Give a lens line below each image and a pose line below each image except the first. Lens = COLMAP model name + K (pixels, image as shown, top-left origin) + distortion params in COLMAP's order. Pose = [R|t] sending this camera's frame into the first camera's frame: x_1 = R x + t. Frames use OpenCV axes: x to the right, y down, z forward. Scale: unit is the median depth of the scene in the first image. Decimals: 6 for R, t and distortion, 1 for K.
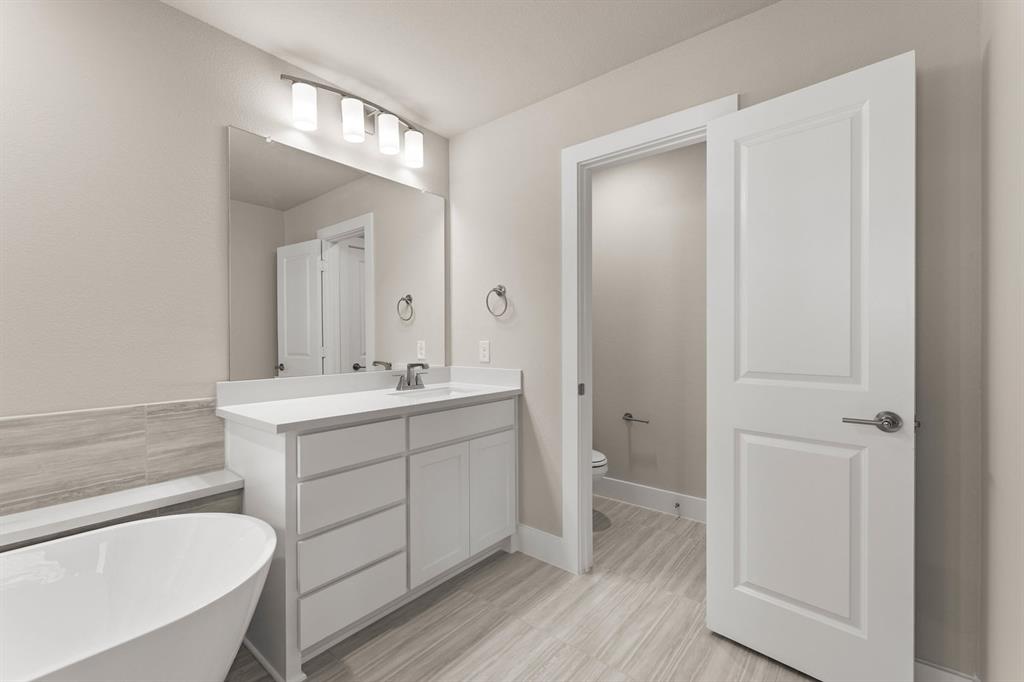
lens RADIAL K [[435.3, 0, 512.0], [0, 435.3, 341.0], [0, 0, 1]] dist [-0.002230, -0.000126]
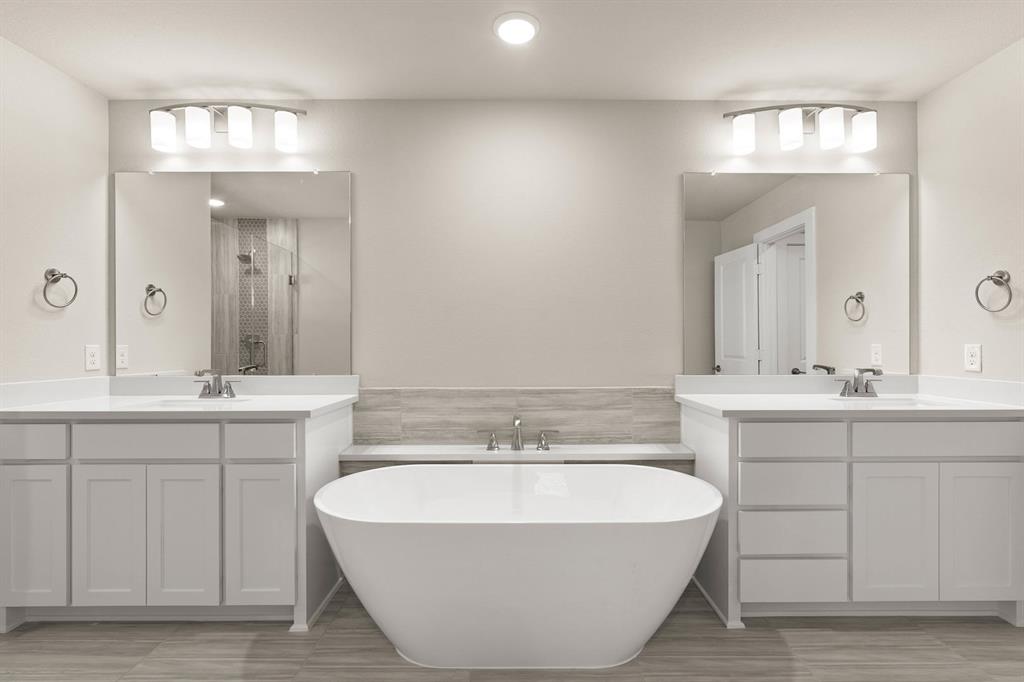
lens RADIAL K [[471.7, 0, 515.9], [0, 471.7, 343.2], [0, 0, 1]] dist [-0.002474, -0.000035]
pose [[0.634985, 0.002302, -0.772521, 0.079677], [-0.004441, 0.999990, -0.000671, 0.002301], [0.772512, 0.003857, 0.634989, -0.198500]]
